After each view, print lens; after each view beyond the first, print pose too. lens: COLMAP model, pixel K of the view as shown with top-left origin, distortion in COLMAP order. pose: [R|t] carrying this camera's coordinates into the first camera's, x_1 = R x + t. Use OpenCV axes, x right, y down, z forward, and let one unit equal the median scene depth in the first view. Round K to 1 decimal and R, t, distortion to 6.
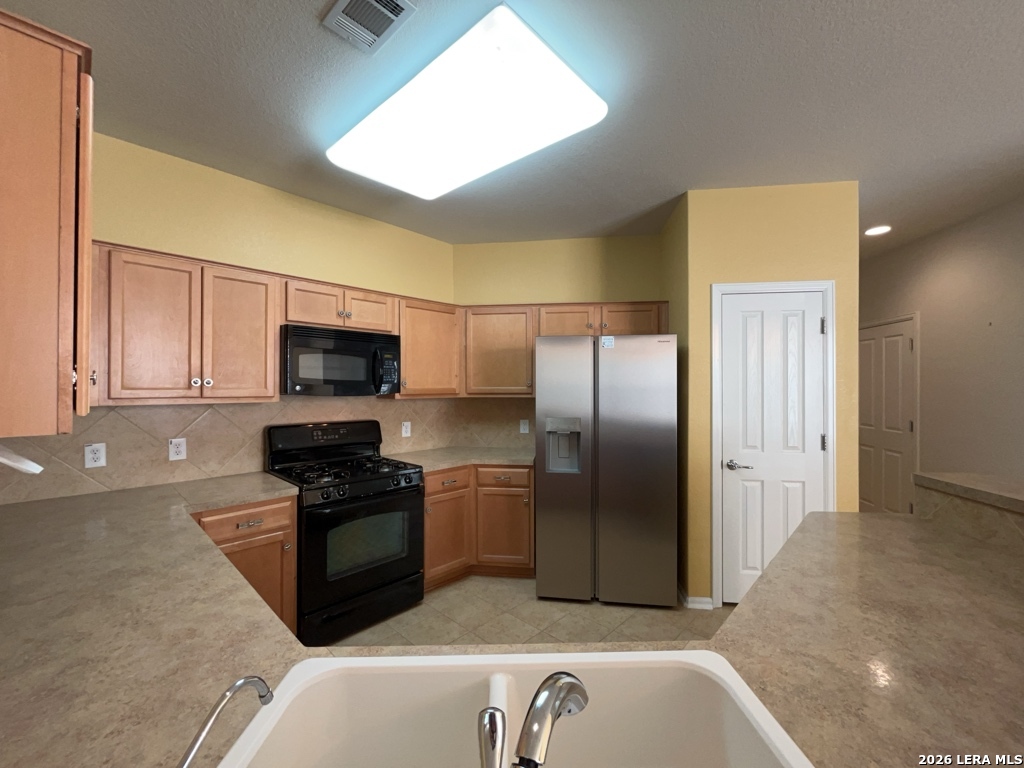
lens RADIAL K [[409.6, 0, 508.5], [0, 409.6, 387.6], [0, 0, 1]] dist [-0.003754, -0.000544]
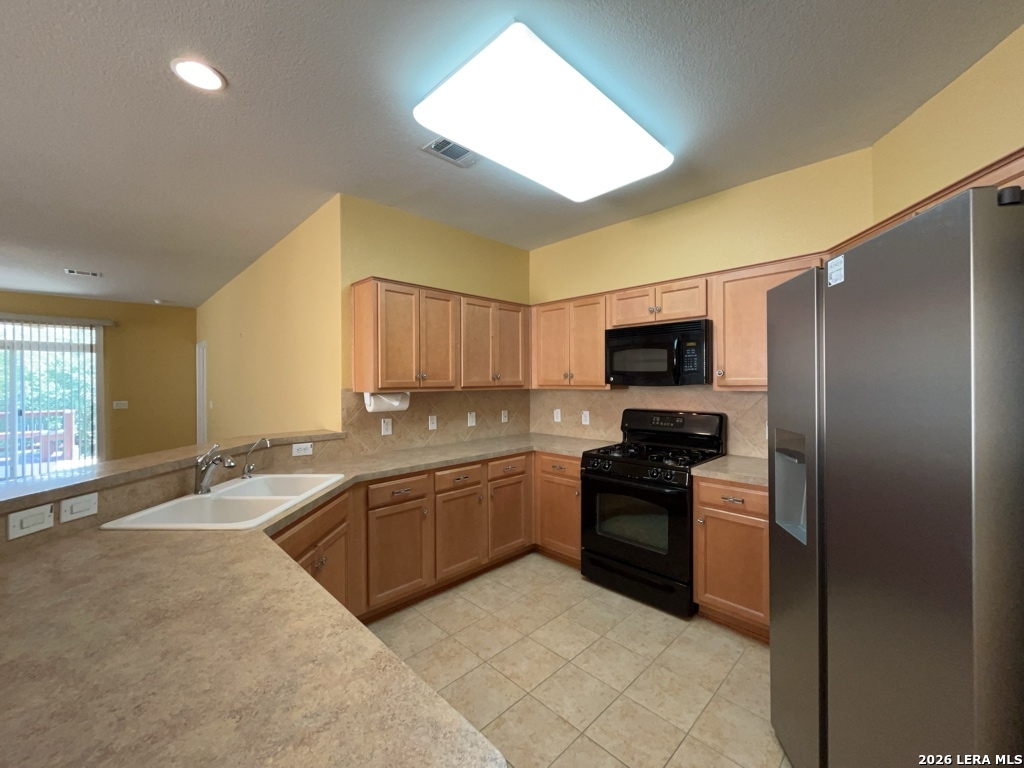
lens RADIAL K [[422.8, 0, 512.0], [0, 422.8, 384.0], [0, 0, 1]] dist [0.001747, 0.000138]
pose [[-0.033153, 0.005634, -0.999434, 0.710813], [0.003277, 0.999979, 0.005528, 0.008057], [0.999445, -0.003092, -0.033171, 0.651729]]
